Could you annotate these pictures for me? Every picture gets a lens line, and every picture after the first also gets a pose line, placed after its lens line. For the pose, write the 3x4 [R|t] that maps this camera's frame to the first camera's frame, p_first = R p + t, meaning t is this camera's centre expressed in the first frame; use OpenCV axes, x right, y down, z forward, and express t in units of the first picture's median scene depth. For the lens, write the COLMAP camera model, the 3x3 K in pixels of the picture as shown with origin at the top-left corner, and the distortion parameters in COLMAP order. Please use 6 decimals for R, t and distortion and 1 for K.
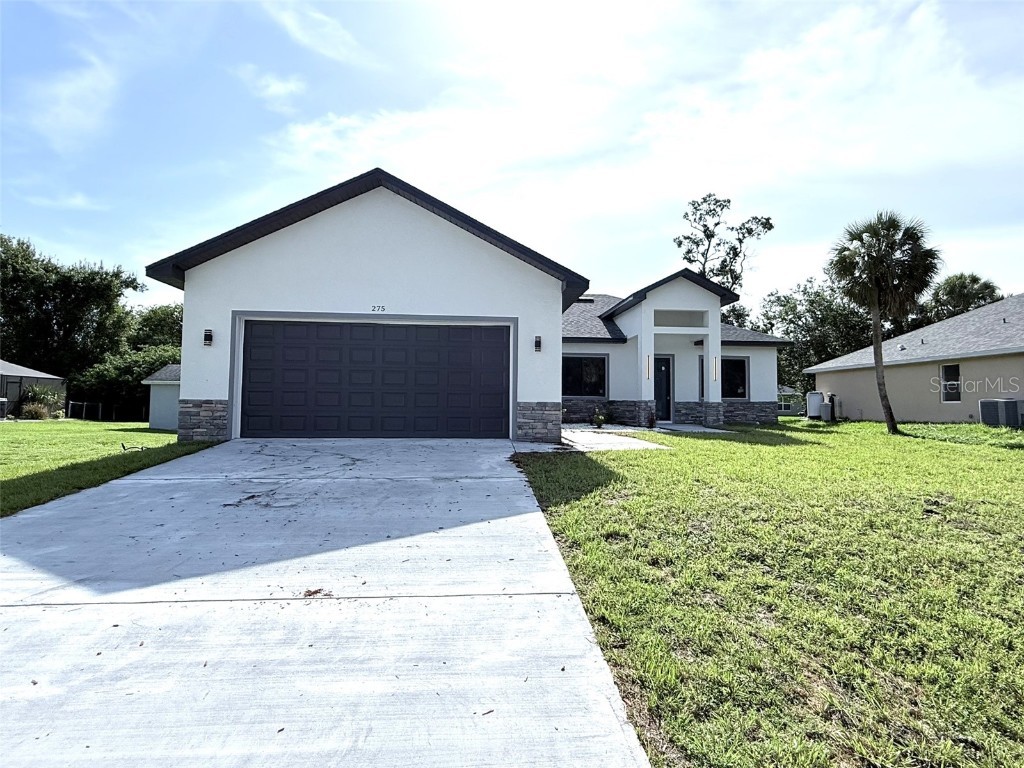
lens RADIAL K [[534.6, 0, 512.0], [0, 534.6, 384.0], [0, 0, 1]] dist [0.005375, 0.002475]
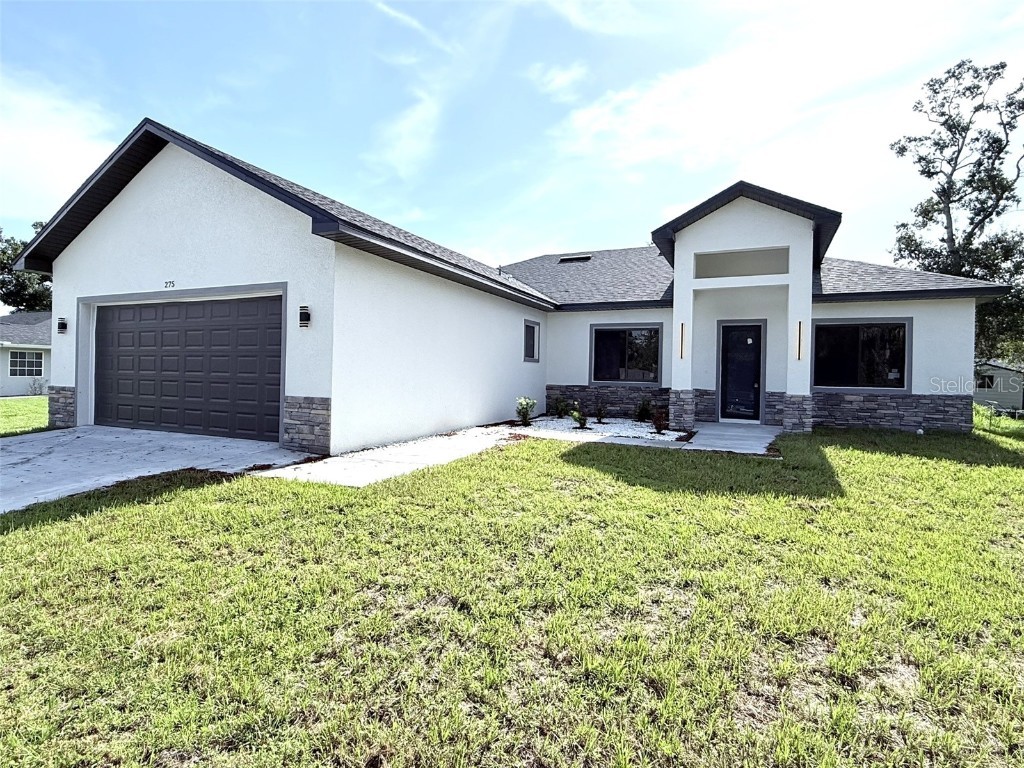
lens RADIAL K [[543.6, 0, 512.0], [0, 543.6, 384.0], [0, 0, 1]] dist [-0.000628, 0.000097]
pose [[0.874630, 0.012925, -0.484619, 0.236243], [0.007735, 0.999145, 0.040607, -0.004153], [0.484730, -0.039265, 0.873782, 0.176570]]
